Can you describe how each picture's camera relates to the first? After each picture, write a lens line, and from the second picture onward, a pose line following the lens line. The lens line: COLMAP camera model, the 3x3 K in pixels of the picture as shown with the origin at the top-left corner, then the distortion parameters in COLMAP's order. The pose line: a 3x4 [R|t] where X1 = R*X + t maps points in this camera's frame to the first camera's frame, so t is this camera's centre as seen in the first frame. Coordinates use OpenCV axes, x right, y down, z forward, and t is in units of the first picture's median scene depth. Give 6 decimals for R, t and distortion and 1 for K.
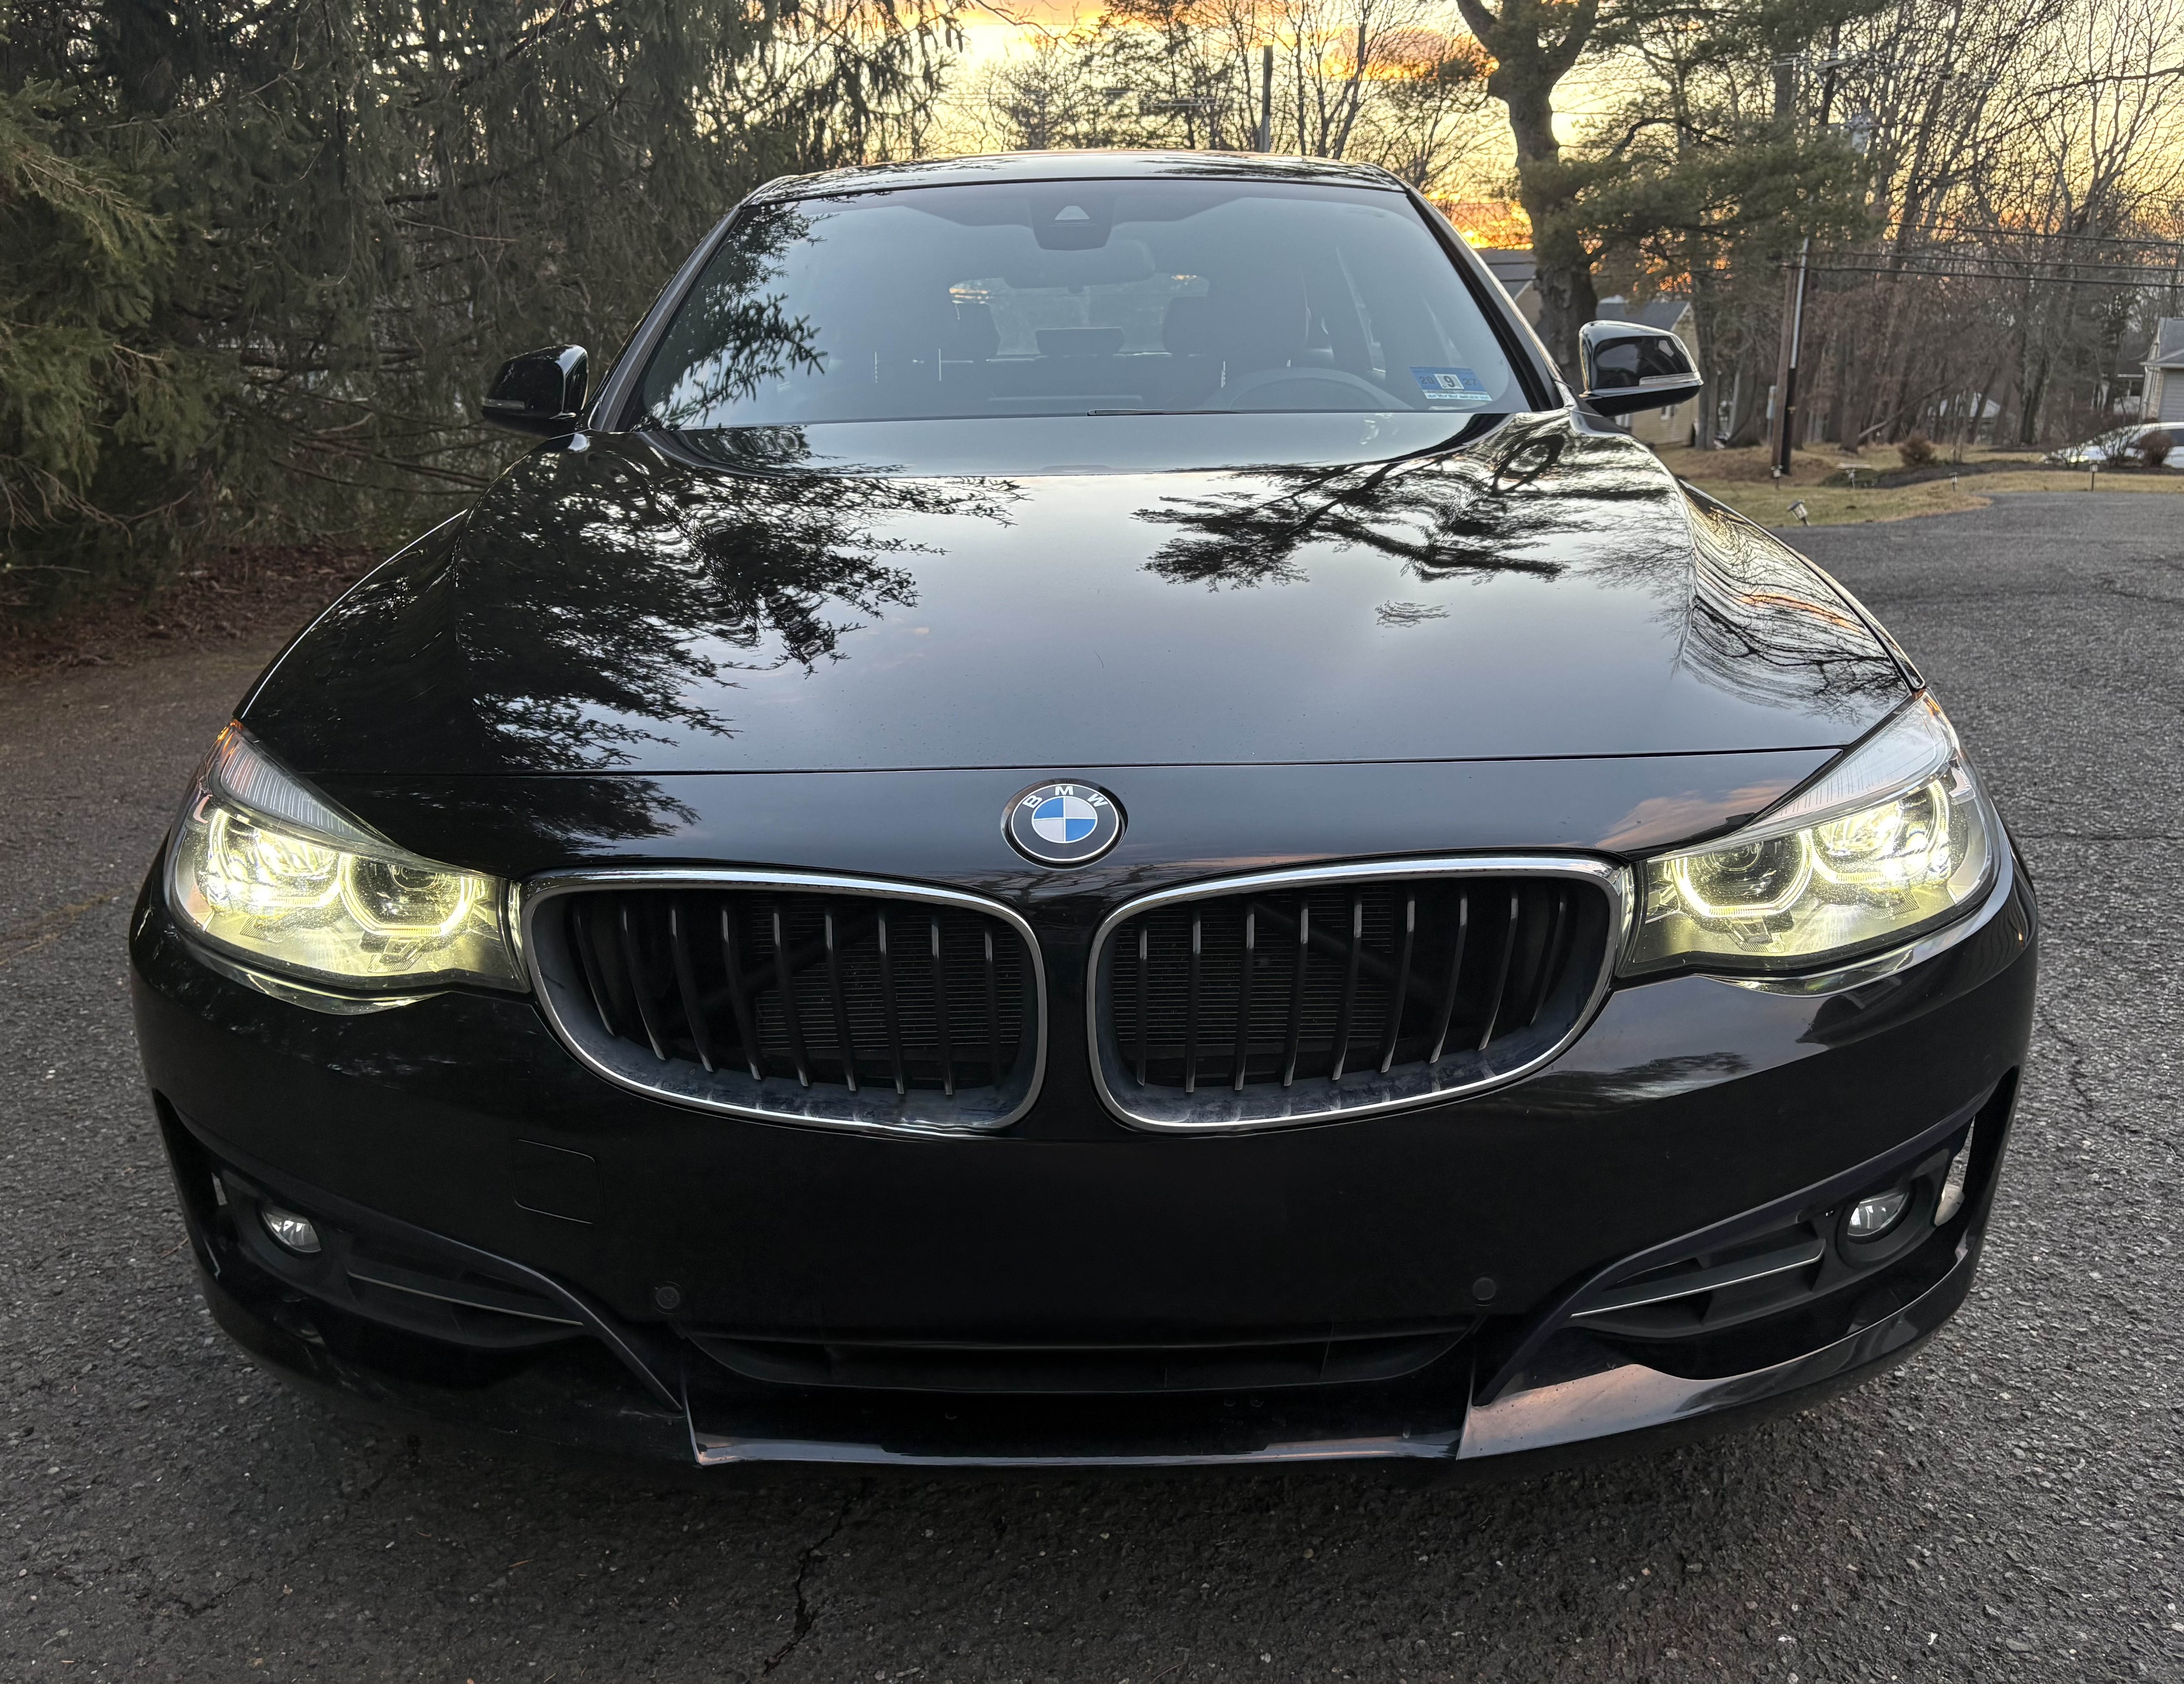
lens RADIAL K [[1819.1, 0, 1042.0], [0, 1819.1, 818.6], [0, 0, 1]] dist [0.073638, -0.084105]
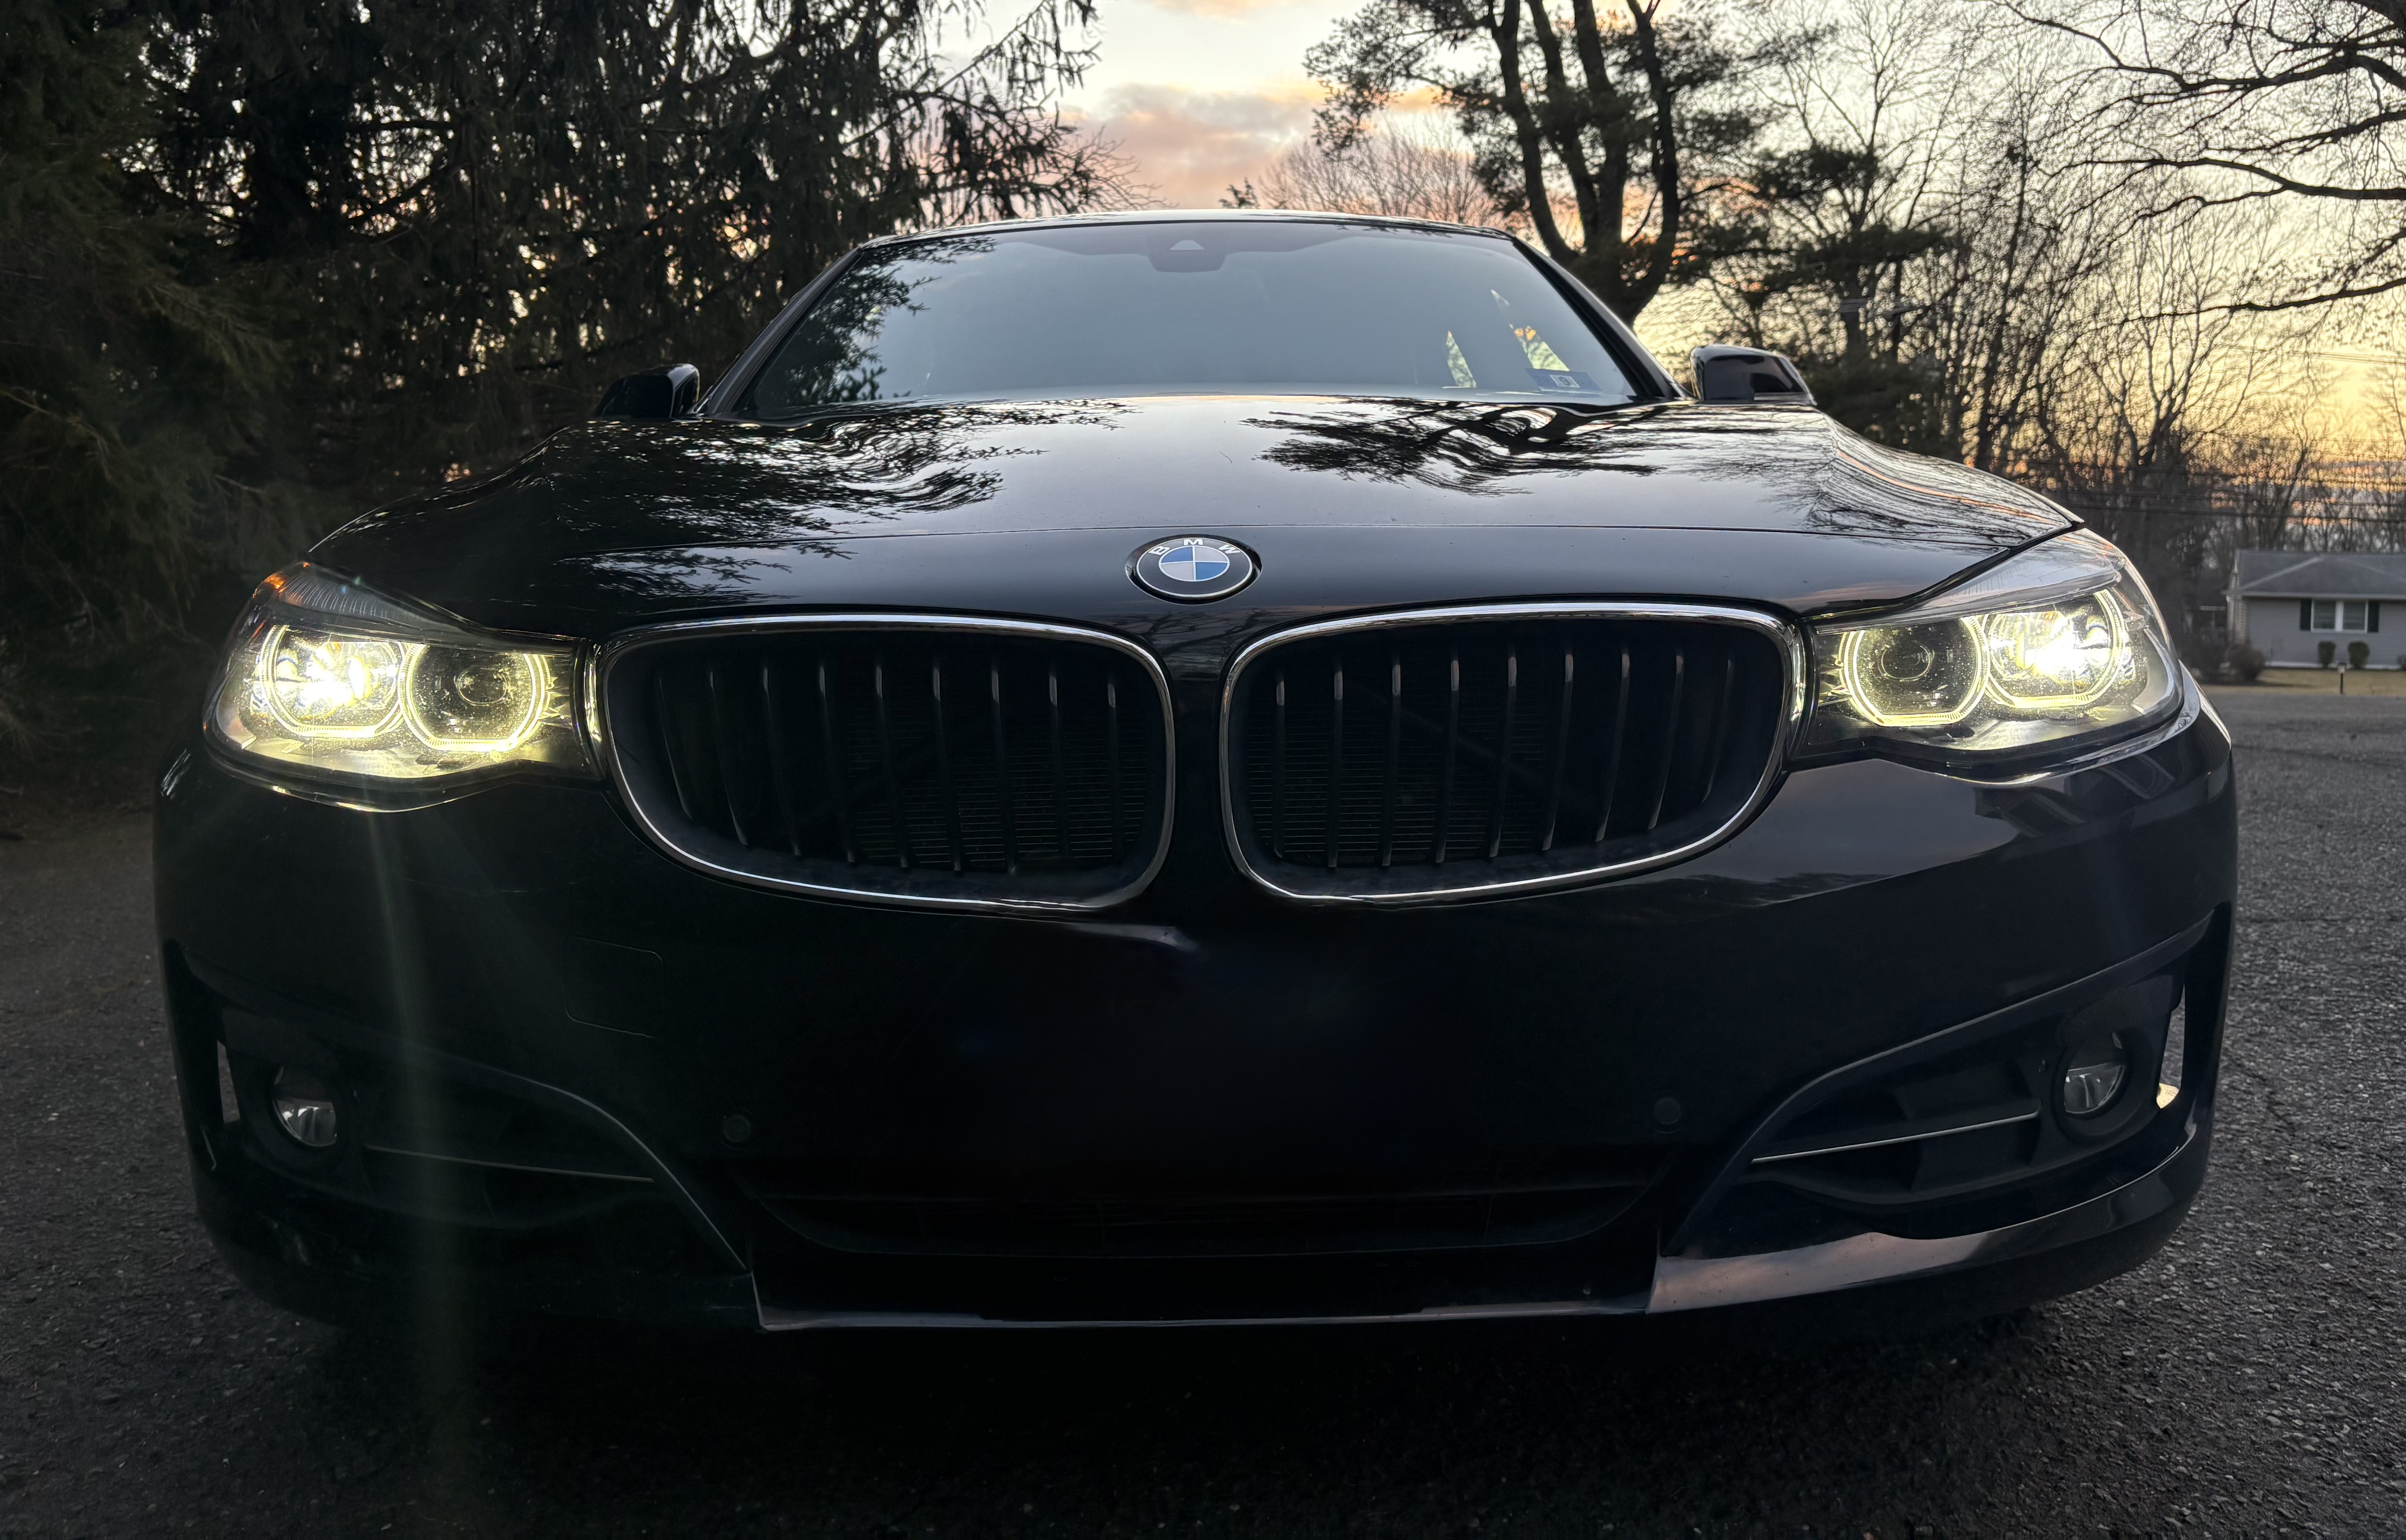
lens RADIAL K [[1873.7, 0, 1188.9], [0, 1873.7, 615.9], [0, 0, 1]] dist [0.040773, -0.051522]
pose [[0.999714, 0.005597, 0.023240, -0.008988], [-0.000115, 0.973310, -0.229495, 0.180605], [-0.023904, 0.229426, 0.973032, 0.054149]]
